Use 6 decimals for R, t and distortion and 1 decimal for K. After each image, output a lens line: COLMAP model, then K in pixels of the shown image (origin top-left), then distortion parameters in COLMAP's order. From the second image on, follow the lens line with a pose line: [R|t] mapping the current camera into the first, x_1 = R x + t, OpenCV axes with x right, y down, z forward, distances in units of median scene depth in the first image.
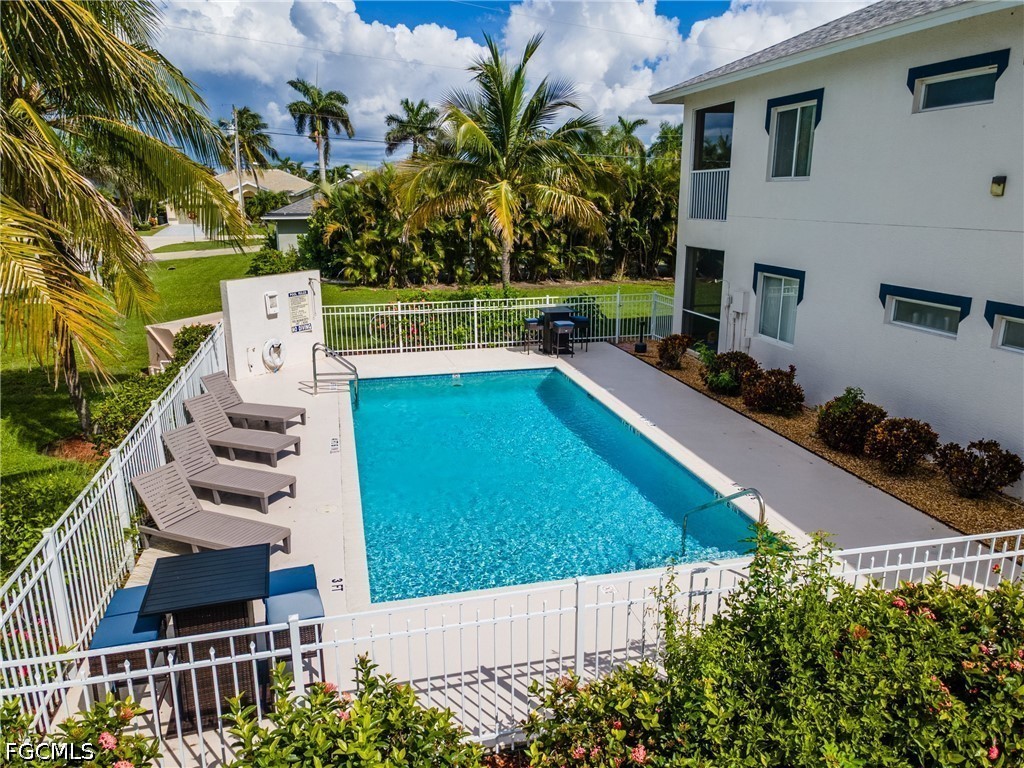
lens RADIAL K [[735.3, 0, 512.0], [0, 735.3, 384.0], [0, 0, 1]] dist [0.029982, -0.002515]
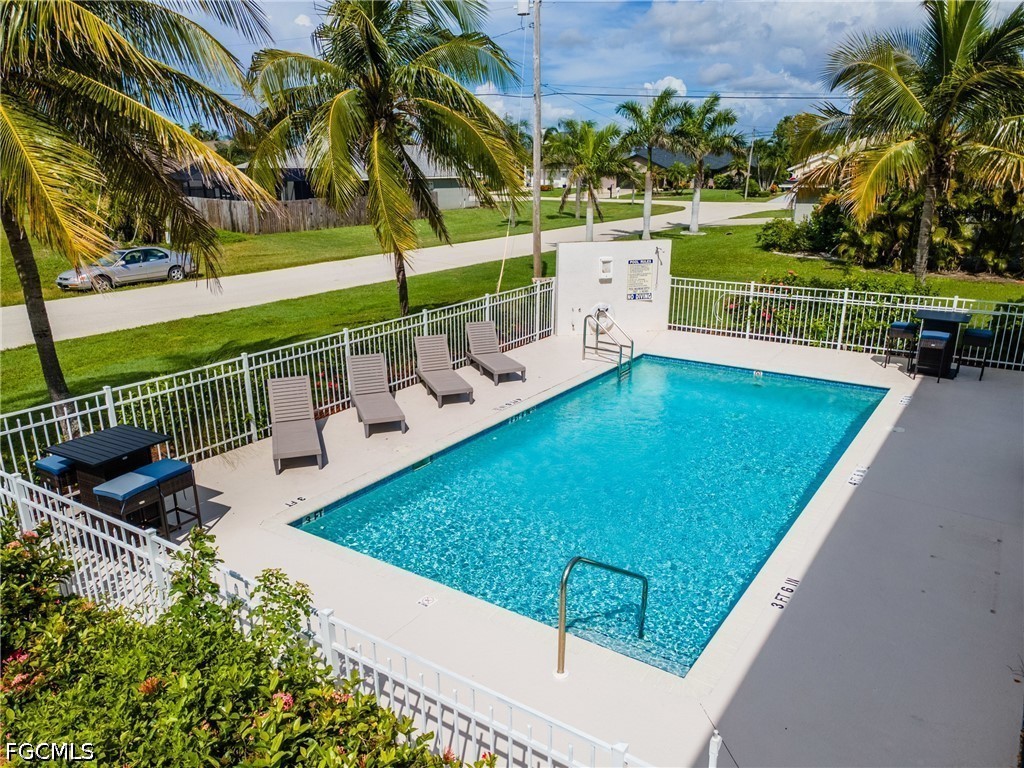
lens RADIAL K [[735.3, 0, 512.0], [0, 735.3, 384.0], [0, 0, 1]] dist [0.029982, -0.002515]
pose [[0.675106, 0.210634, -0.707011, 0.305978], [-0.182288, 0.976284, 0.116794, -0.041668], [0.714845, 0.050031, 0.697491, 0.170703]]
